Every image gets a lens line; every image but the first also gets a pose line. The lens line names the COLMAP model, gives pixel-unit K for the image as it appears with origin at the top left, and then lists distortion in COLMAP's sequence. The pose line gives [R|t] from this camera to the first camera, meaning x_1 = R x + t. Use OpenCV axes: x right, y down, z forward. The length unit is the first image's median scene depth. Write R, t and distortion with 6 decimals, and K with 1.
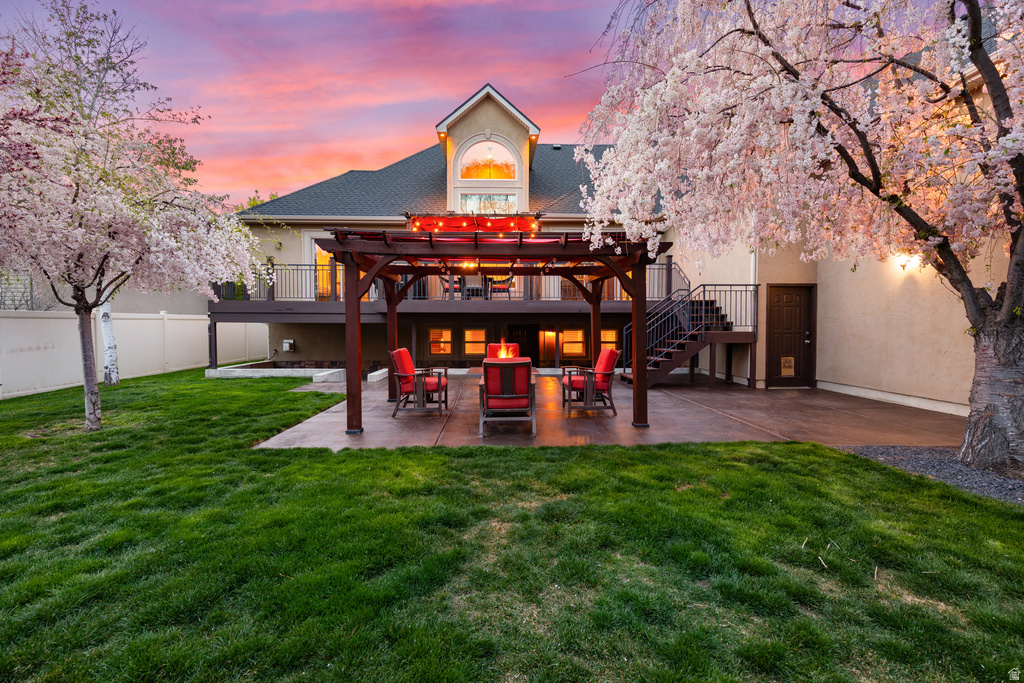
lens RADIAL K [[459.8, 0, 512.0], [0, 459.8, 341.5], [0, 0, 1]] dist [0.016581, 0.000044]
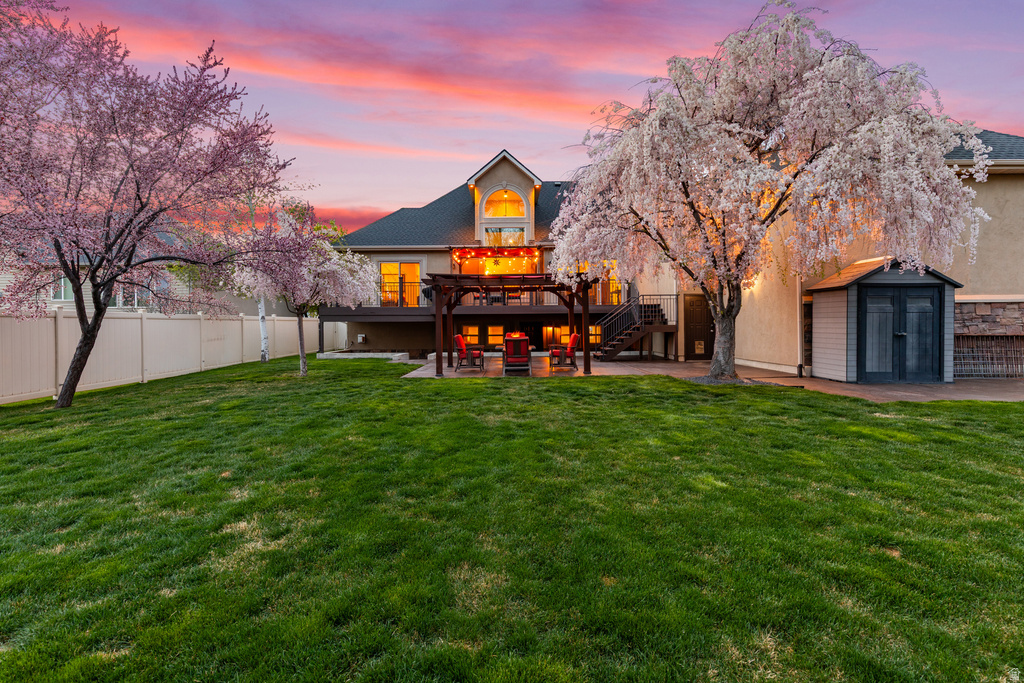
lens RADIAL K [[466.4, 0, 510.3], [0, 466.4, 331.3], [0, 0, 1]] dist [0.001373, 0.000209]
pose [[0.999314, -0.006899, -0.036387, 0.016769], [0.006051, 0.999709, -0.023367, 0.028332], [0.036537, 0.023131, 0.999065, -0.485007]]
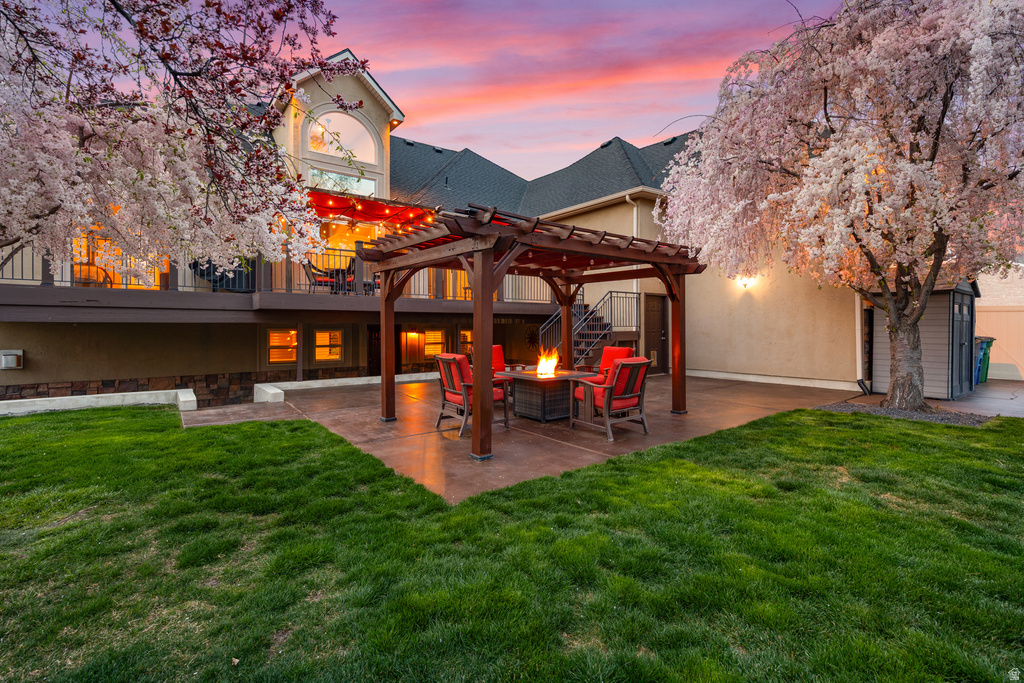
lens RADIAL K [[466.4, 0, 510.3], [0, 466.4, 331.3], [0, 0, 1]] dist [0.001373, 0.000209]
pose [[0.819100, -0.007604, 0.573600, -0.382329], [0.020885, 0.999645, -0.016573, -0.005712], [-0.573270, 0.025555, 0.818968, 0.145051]]
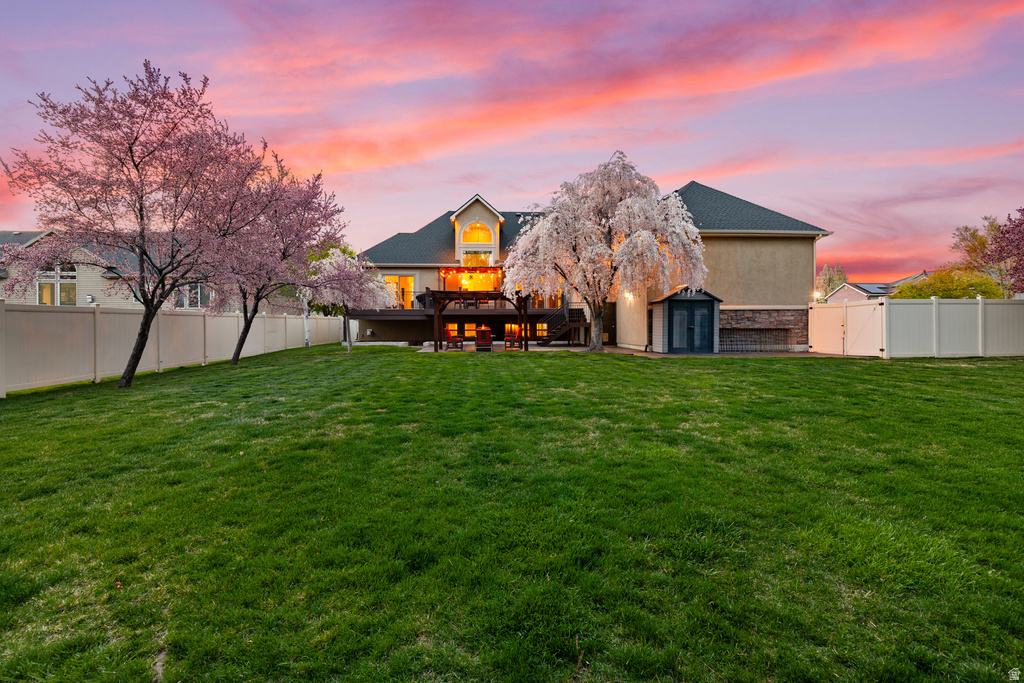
lens RADIAL K [[467.5, 0, 512.0], [0, 467.5, 341.5], [0, 0, 1]] dist [-0.000888, -0.000161]
pose [[0.999726, -0.004313, 0.023010, 0.055601], [0.004334, 0.999990, -0.000883, 0.063276], [-0.023006, 0.000982, 0.999735, -1.133758]]
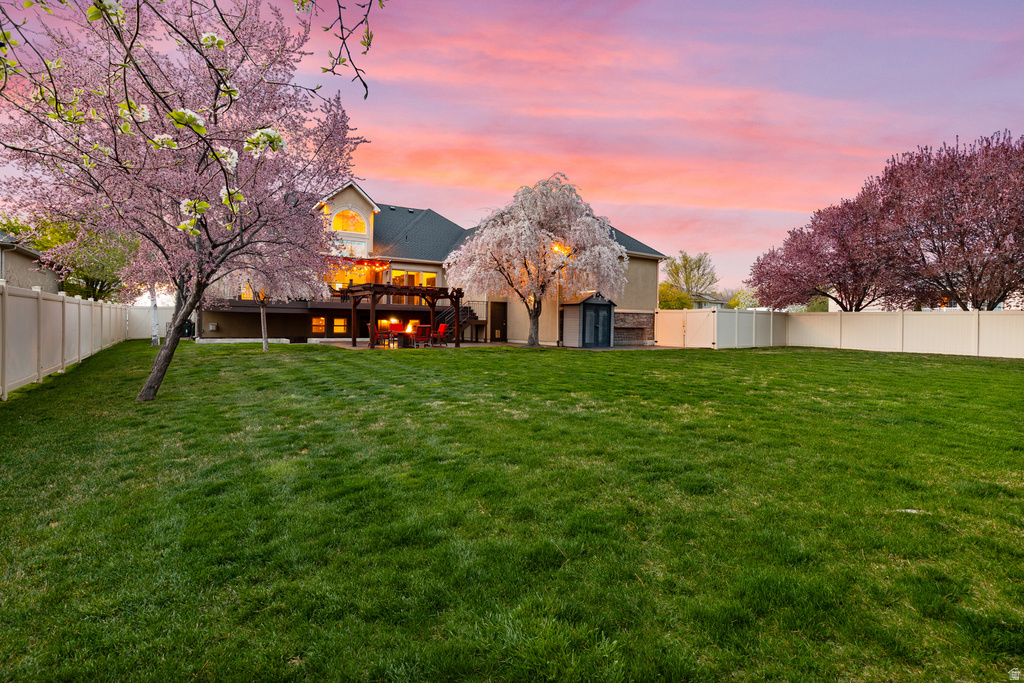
lens RADIAL K [[466.4, 0, 510.3], [0, 466.4, 331.3], [0, 0, 1]] dist [0.001373, 0.000209]
pose [[0.851631, 0.001869, 0.524139, -0.578060], [0.005346, 0.999911, -0.012252, 0.059854], [-0.524115, 0.013236, 0.851545, -1.022509]]
